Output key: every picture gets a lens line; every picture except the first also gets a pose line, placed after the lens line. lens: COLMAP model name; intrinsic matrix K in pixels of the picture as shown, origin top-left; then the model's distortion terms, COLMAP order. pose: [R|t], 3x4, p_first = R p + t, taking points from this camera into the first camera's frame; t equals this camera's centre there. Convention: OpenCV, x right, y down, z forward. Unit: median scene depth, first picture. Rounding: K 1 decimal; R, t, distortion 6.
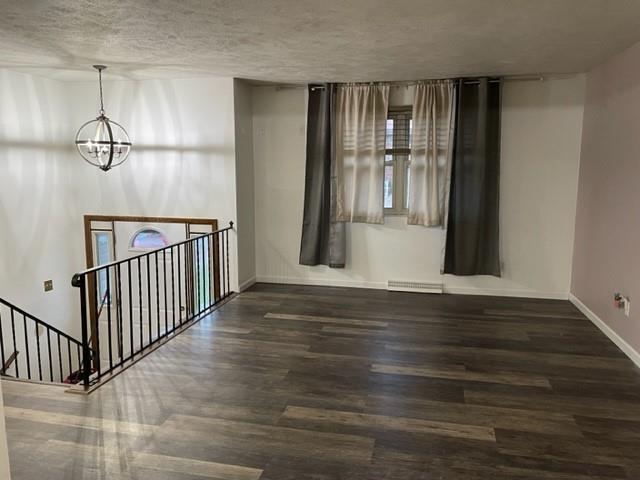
lens RADIAL K [[480.3, 0, 320.7], [0, 480.3, 239.4], [0, 0, 1]] dist [0.089376, -0.113145]
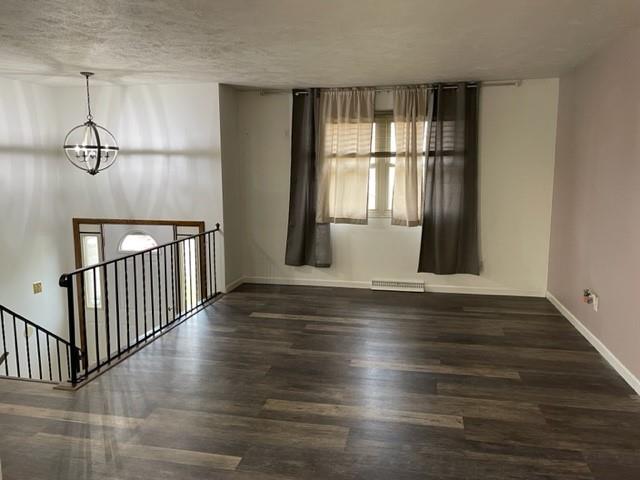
lens RADIAL K [[480.3, 0, 320.7], [0, 480.3, 239.1], [0, 0, 1]] dist [0.089376, -0.113145]
pose [[0.999863, -0.007234, 0.014889, 0.018675], [0.007304, 0.999963, -0.004623, 0.002343], [-0.014855, 0.004731, 0.999878, -0.028278]]
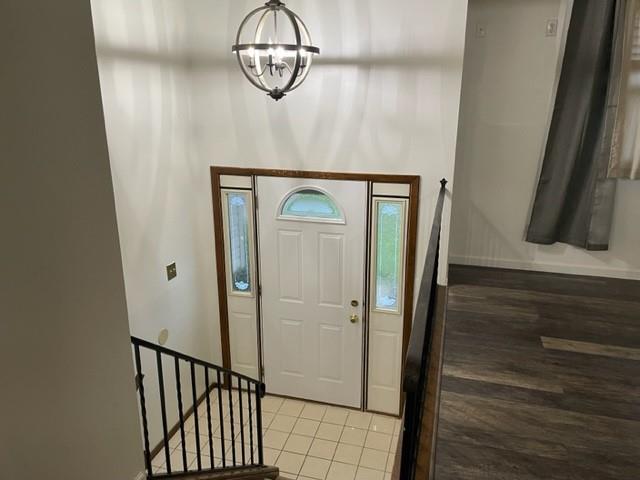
lens RADIAL K [[480.3, 0, 320.2], [0, 480.3, 240.1], [0, 0, 1]] dist [0.089376, -0.113145]
pose [[0.998248, 0.013660, -0.057576, -0.340868], [-0.005321, 0.989770, 0.142574, -0.052600], [0.058934, -0.142018, 0.988108, 0.377474]]
